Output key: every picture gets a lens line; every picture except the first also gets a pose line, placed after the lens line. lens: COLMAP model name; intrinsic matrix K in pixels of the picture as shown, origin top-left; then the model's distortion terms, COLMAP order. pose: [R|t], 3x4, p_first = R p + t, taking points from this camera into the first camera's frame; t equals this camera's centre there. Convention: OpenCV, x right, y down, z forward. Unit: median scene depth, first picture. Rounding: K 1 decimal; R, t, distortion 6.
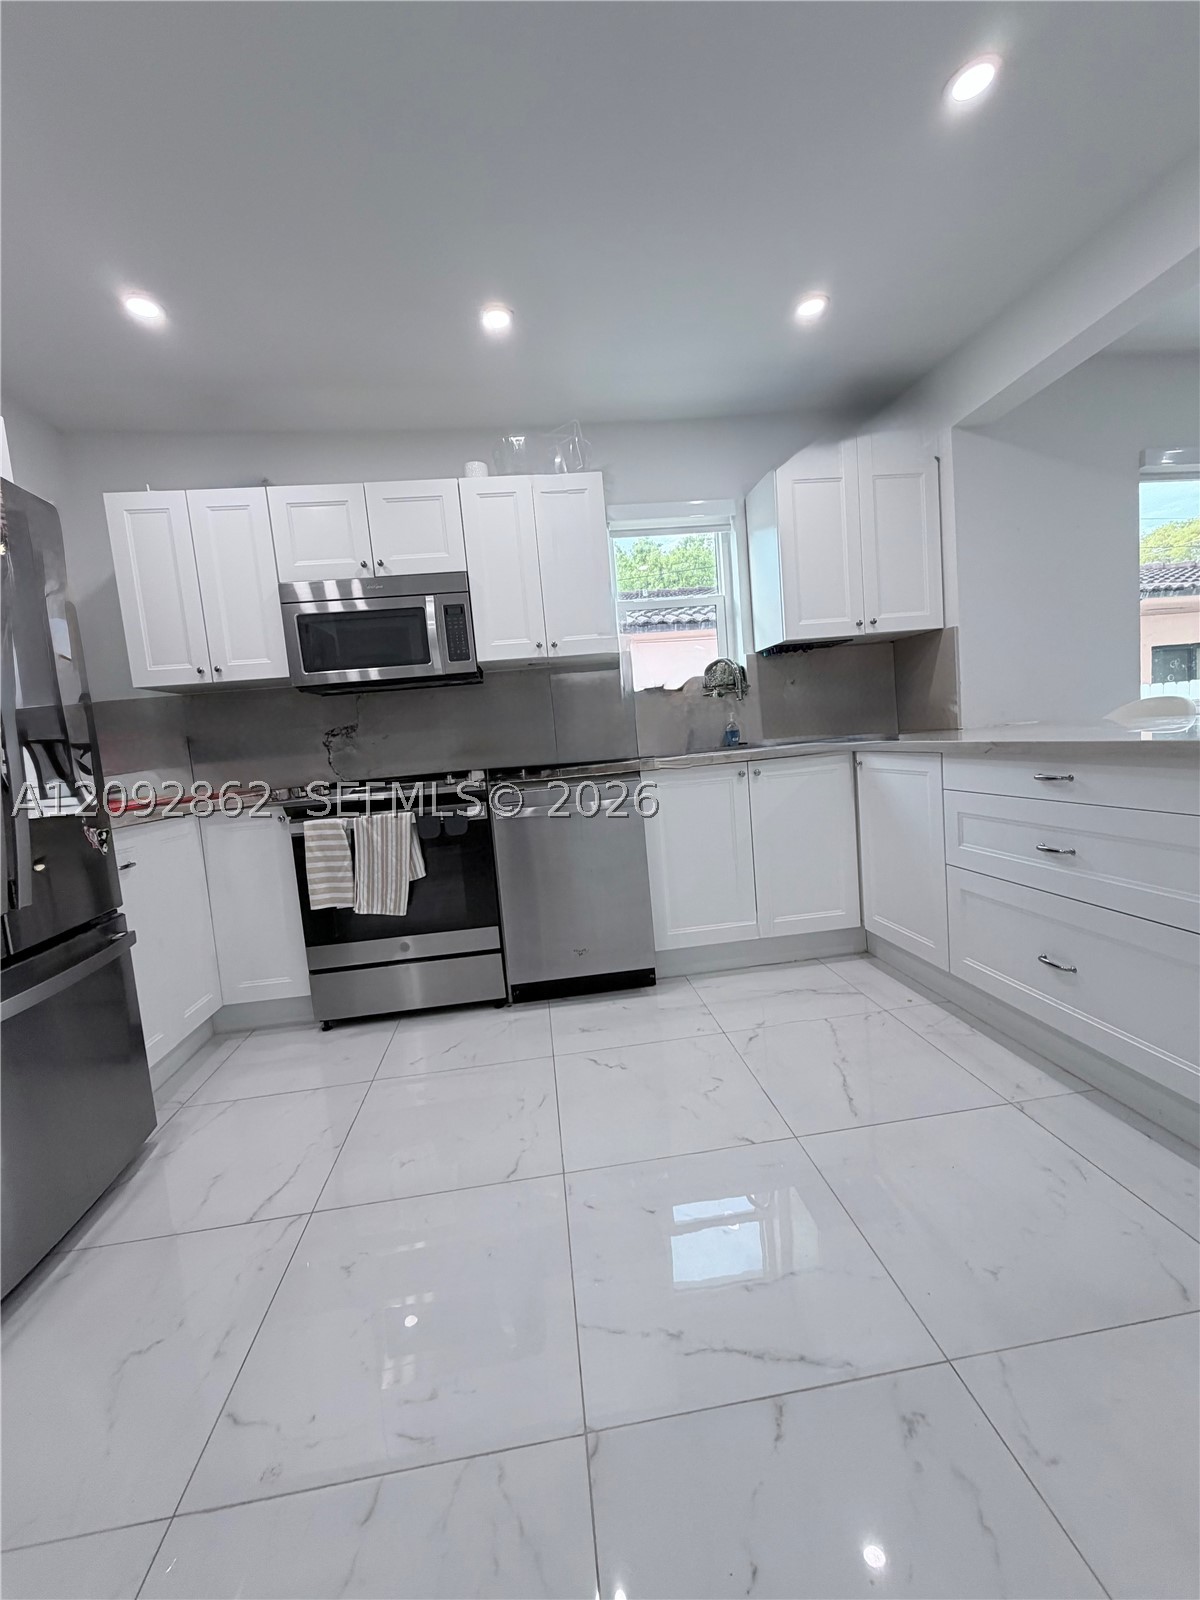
lens RADIAL K [[642.3, 0, 601.9], [0, 642.3, 798.9], [0, 0, 1]] dist [0.000363, 0.001342]
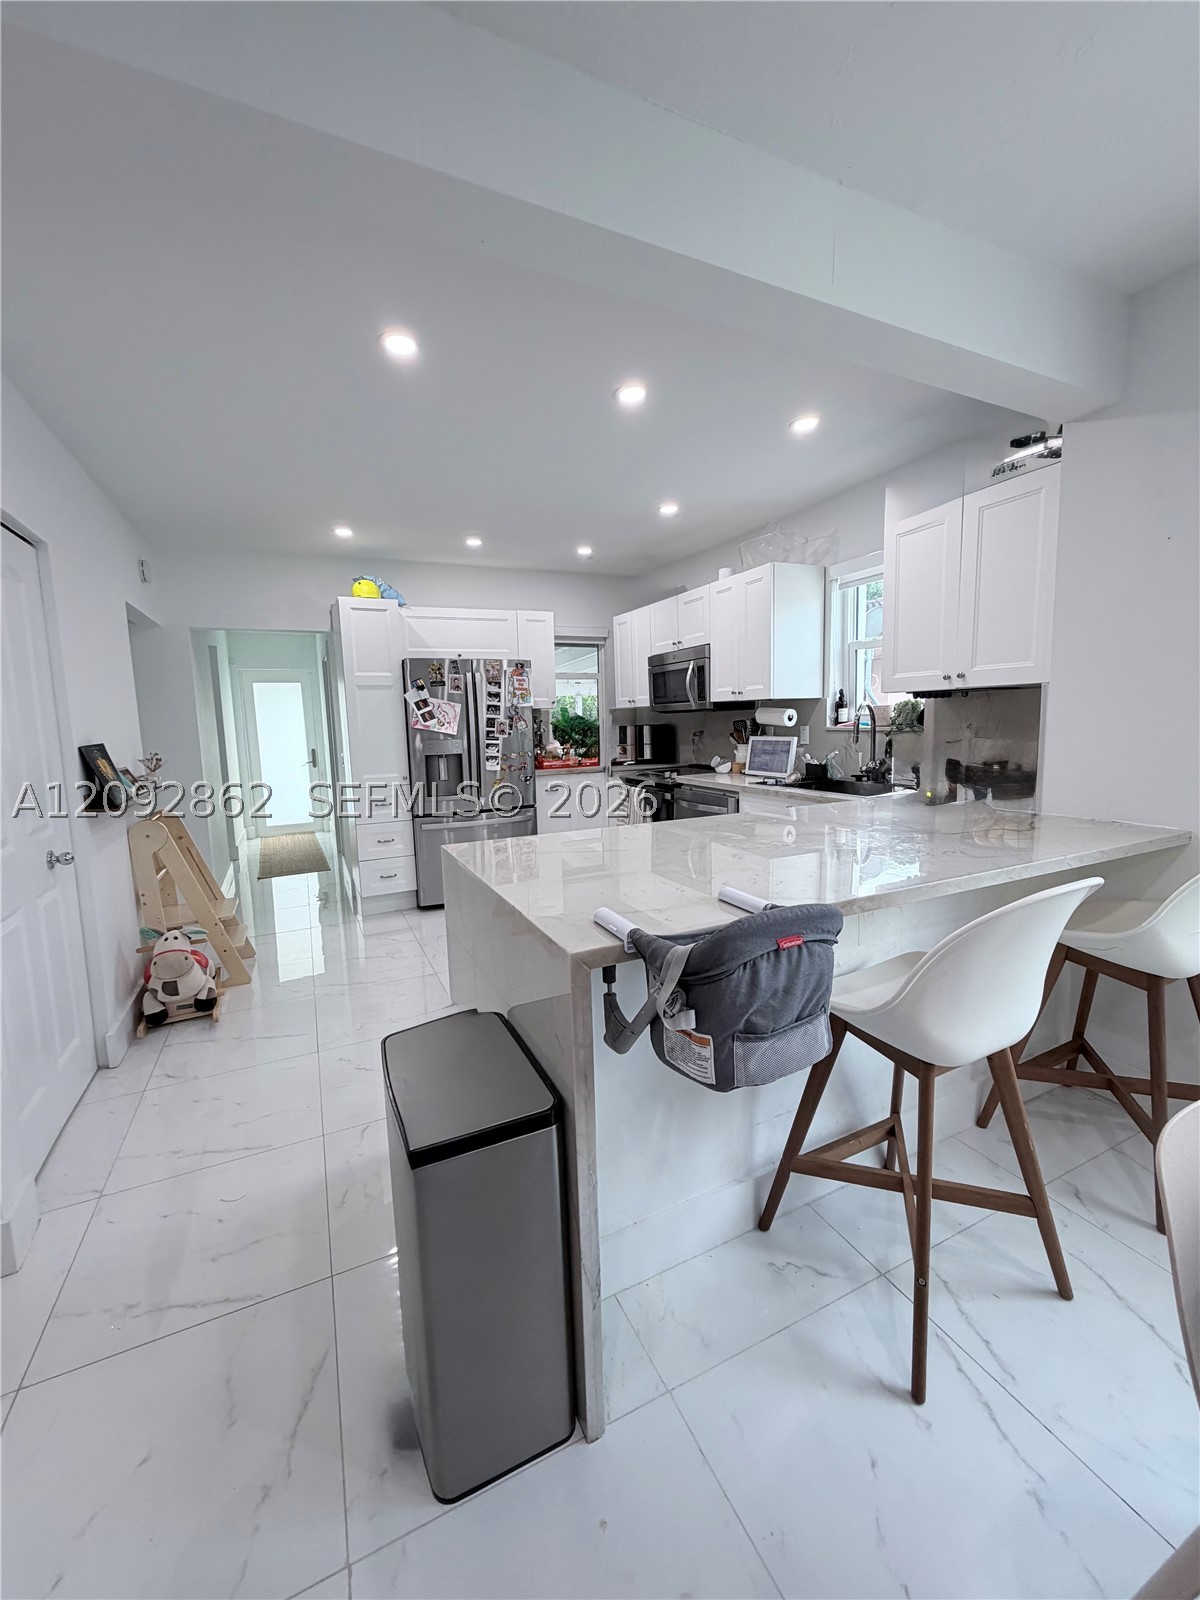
lens RADIAL K [[642.3, 0, 592.3], [0, 642.3, 799.7], [0, 0, 1]] dist [0.000363, 0.001342]
pose [[0.313239, 0.196603, -0.929101, 1.244393], [-0.089621, 0.980090, 0.177178, -0.239931], [0.945436, 0.027768, 0.324622, 0.244567]]
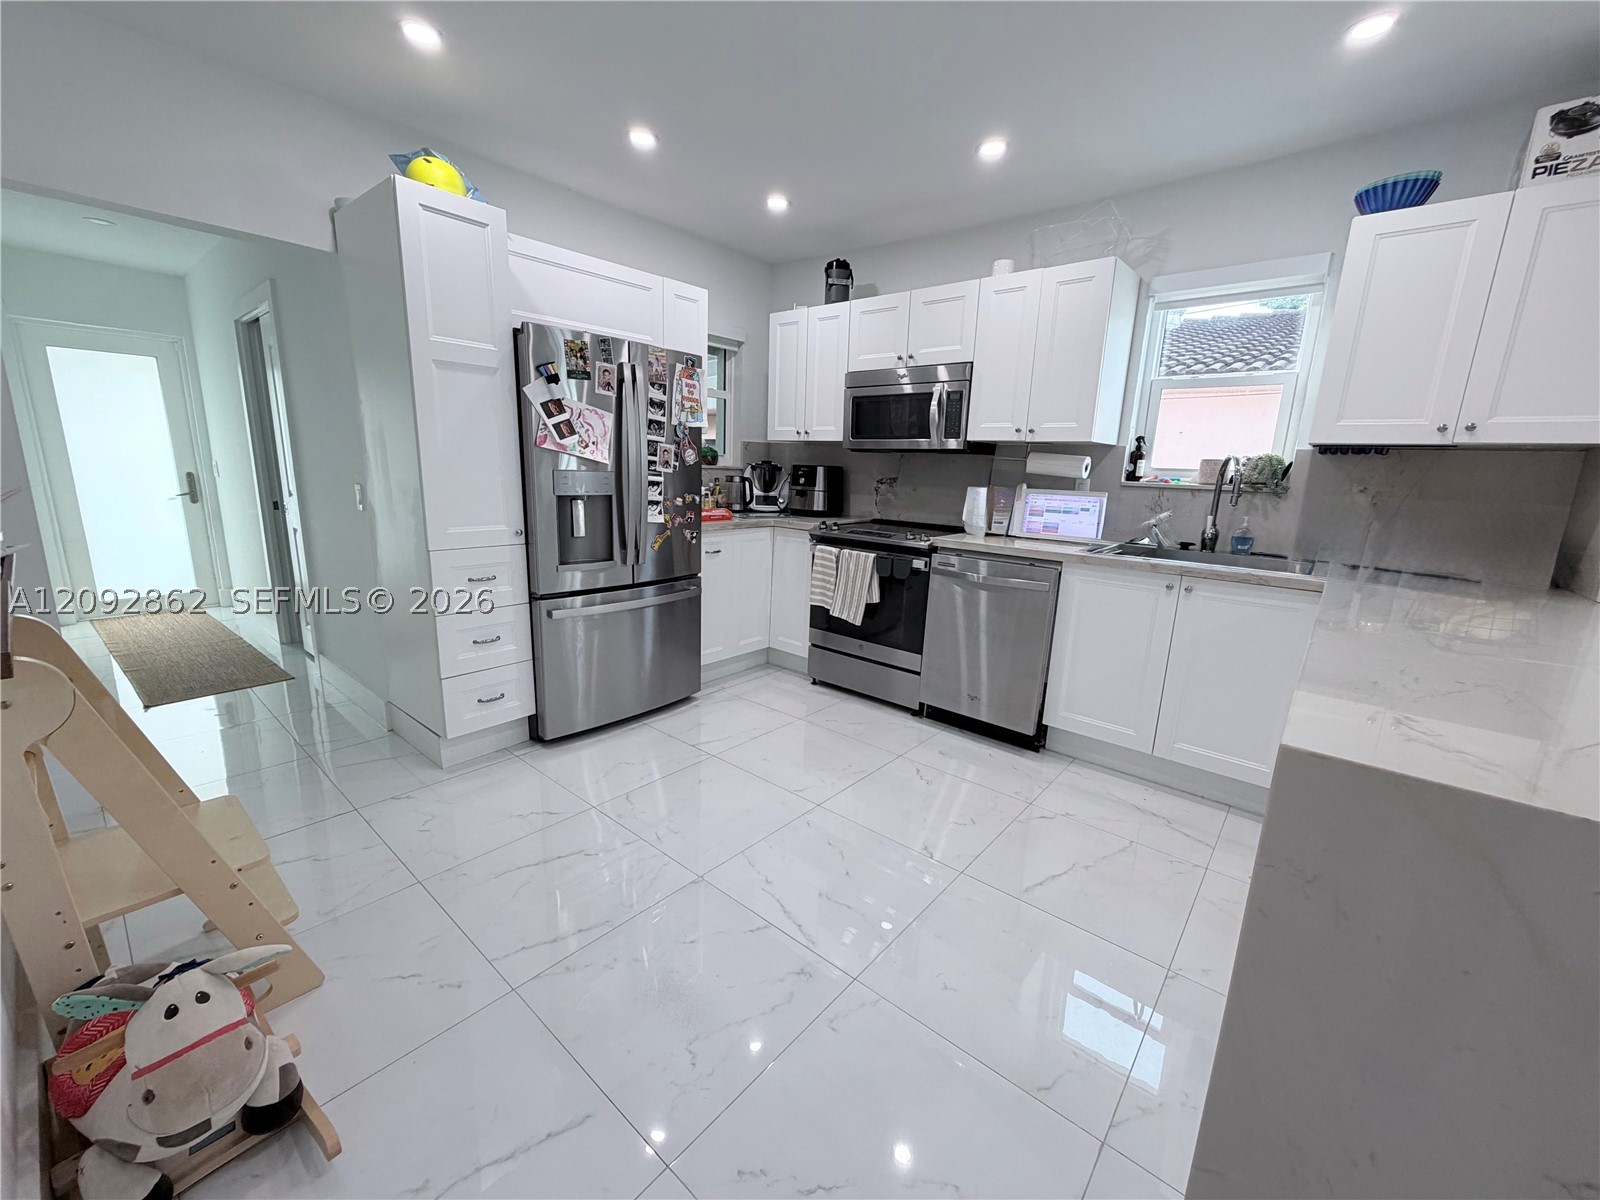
lens RADIAL K [[642.3, 0, 792.5], [0, 642.3, 606.0], [0, 0, 1]] dist [0.000363, 0.001342]
pose [[0.673199, 0.265721, -0.690070, 0.507199], [-0.162432, 0.963551, 0.212567, -0.122896], [0.721401, -0.031010, 0.691823, -0.065459]]
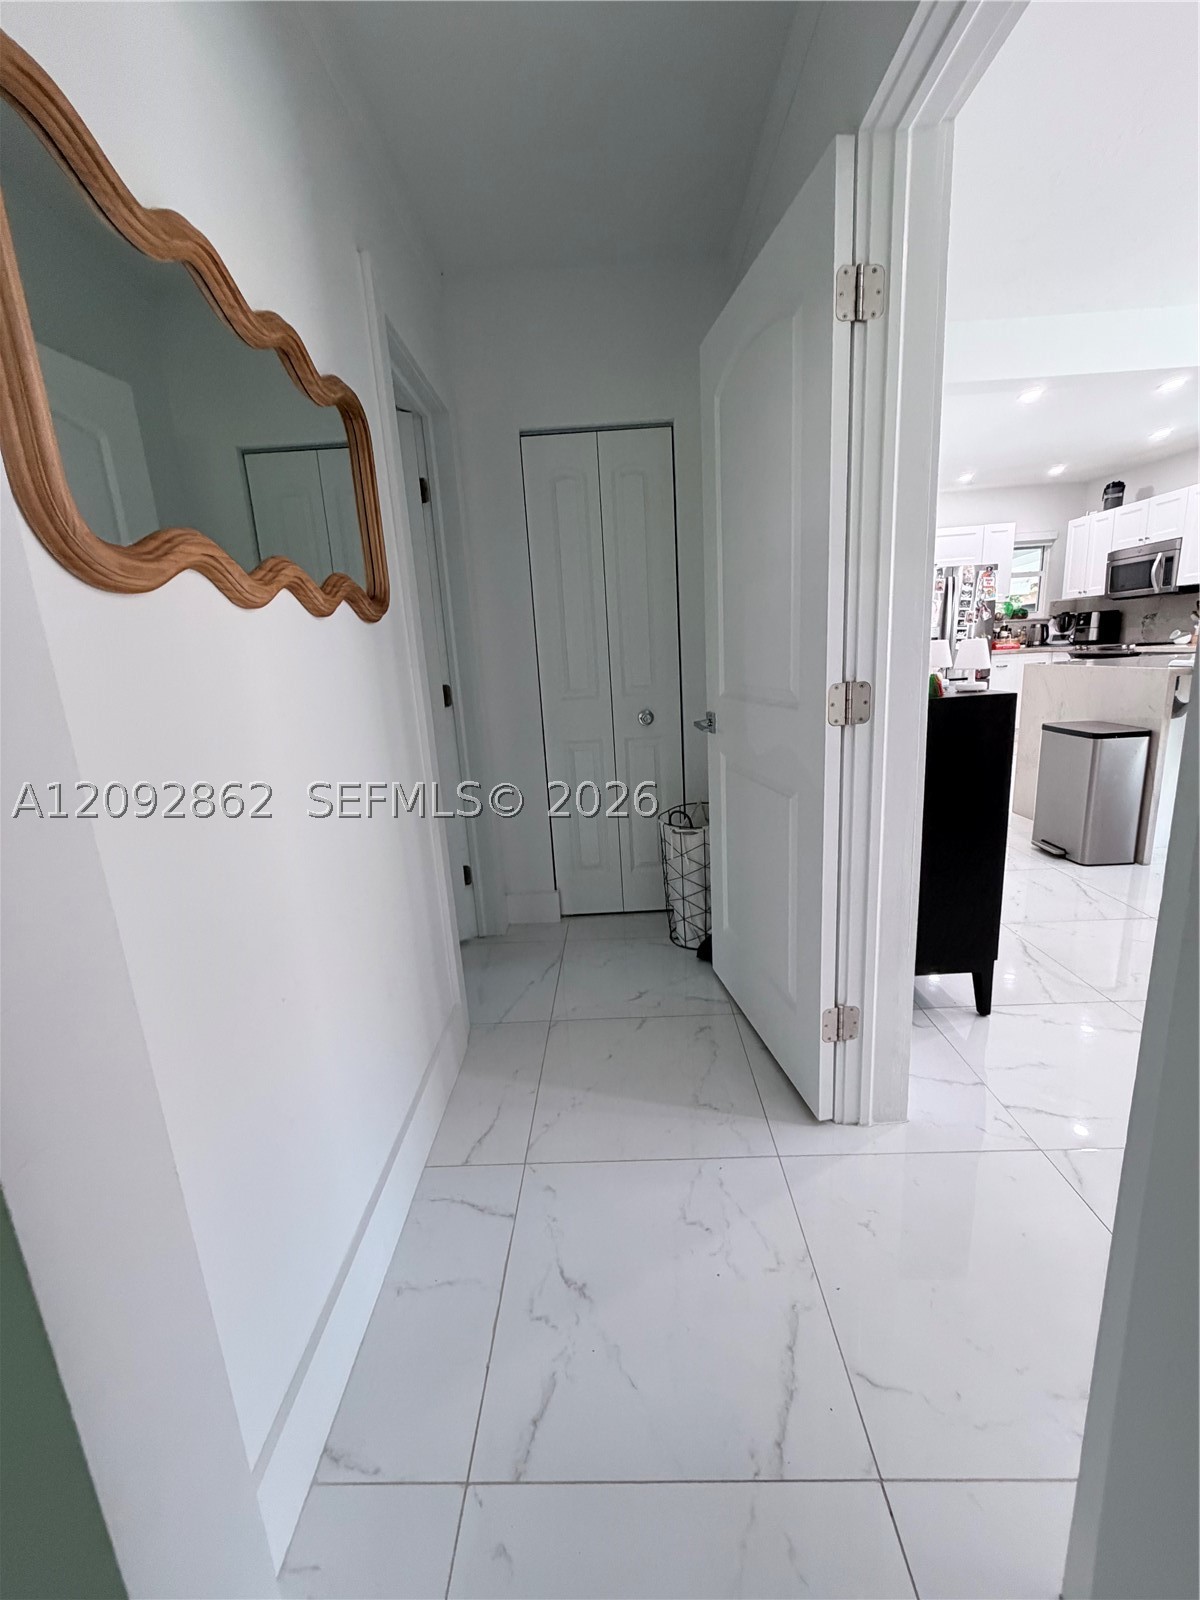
lens RADIAL K [[642.3, 0, 603.2], [0, 642.3, 795.3], [0, 0, 1]] dist [0.000363, 0.001342]
pose [[-0.129995, 0.310515, -0.941638, 2.116940], [-0.025571, 0.948330, 0.316252, -0.191459], [0.991185, 0.065190, -0.115338, -0.455970]]
